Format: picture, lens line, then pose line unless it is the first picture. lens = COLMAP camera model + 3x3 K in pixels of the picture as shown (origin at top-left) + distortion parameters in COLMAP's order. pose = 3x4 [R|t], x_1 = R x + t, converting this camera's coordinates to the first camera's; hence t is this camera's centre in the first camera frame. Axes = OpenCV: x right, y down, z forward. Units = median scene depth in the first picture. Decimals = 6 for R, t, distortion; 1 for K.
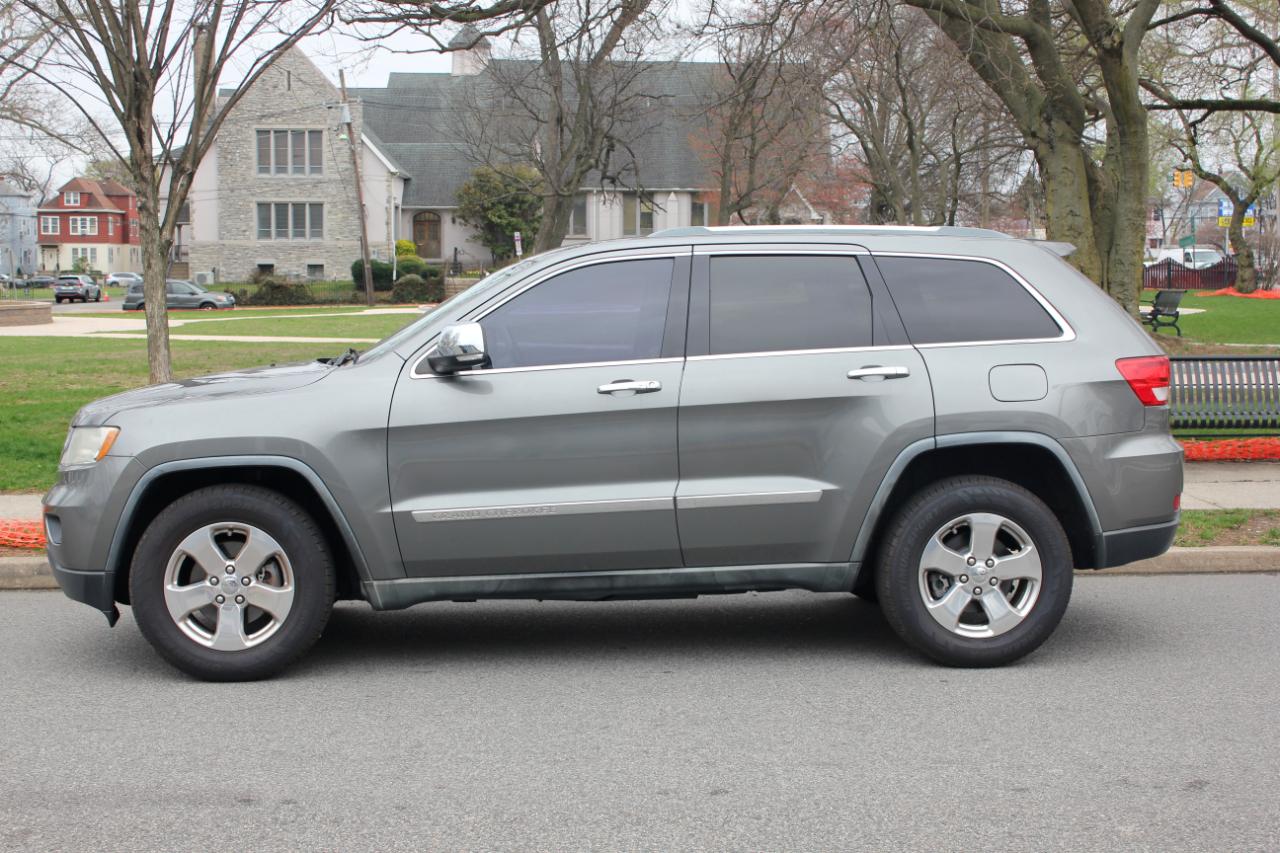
lens RADIAL K [[1778.1, 0, 634.7], [0, 1778.1, 427.8], [0, 0, 1]] dist [-0.027724, 0.000000]
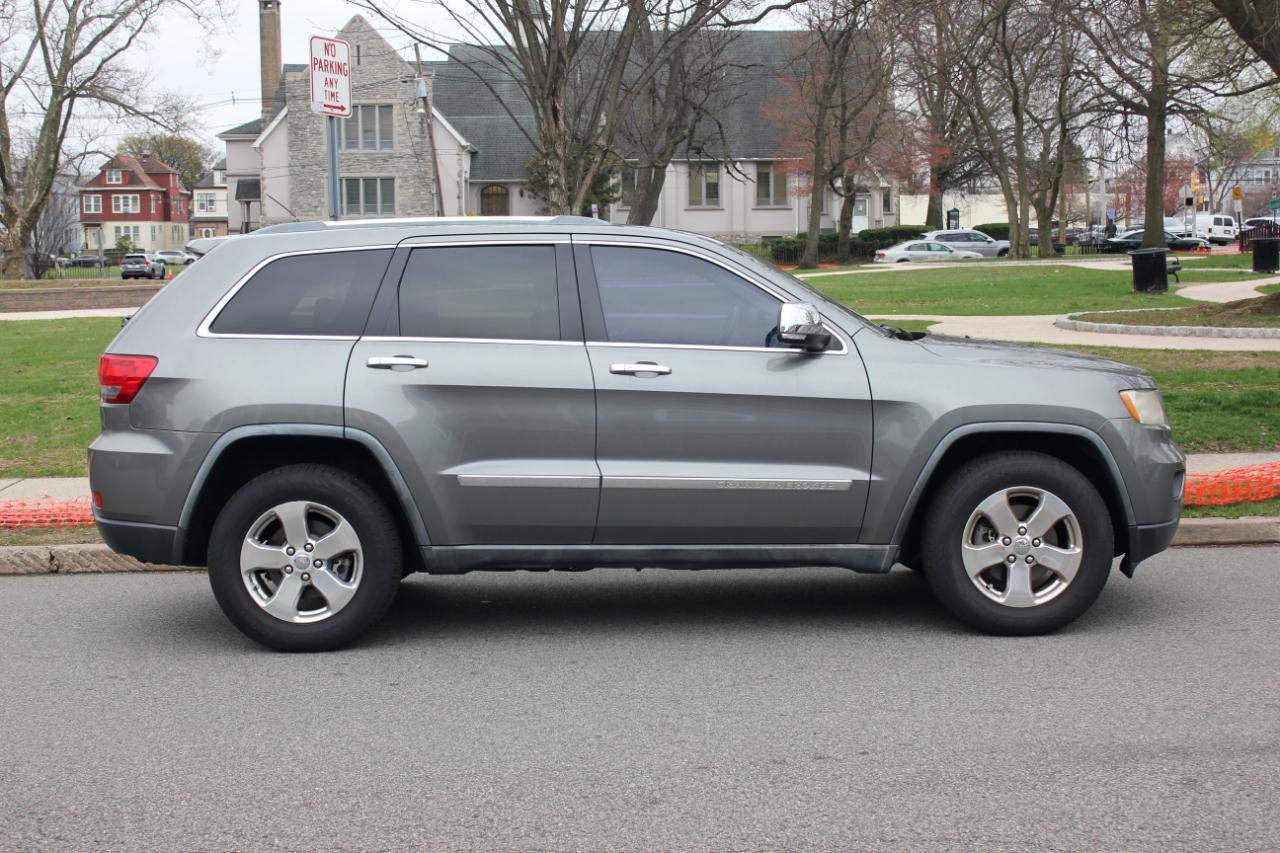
lens RADIAL K [[1778.1, 0, 632.2], [0, 1778.1, 453.8], [0, 0, 1]] dist [-0.027724, 0.000000]
pose [[0.999867, -0.012733, -0.010171, -0.395465], [0.013040, 0.999444, 0.030697, -0.000366], [0.009774, -0.030826, 0.999477, -0.039734]]
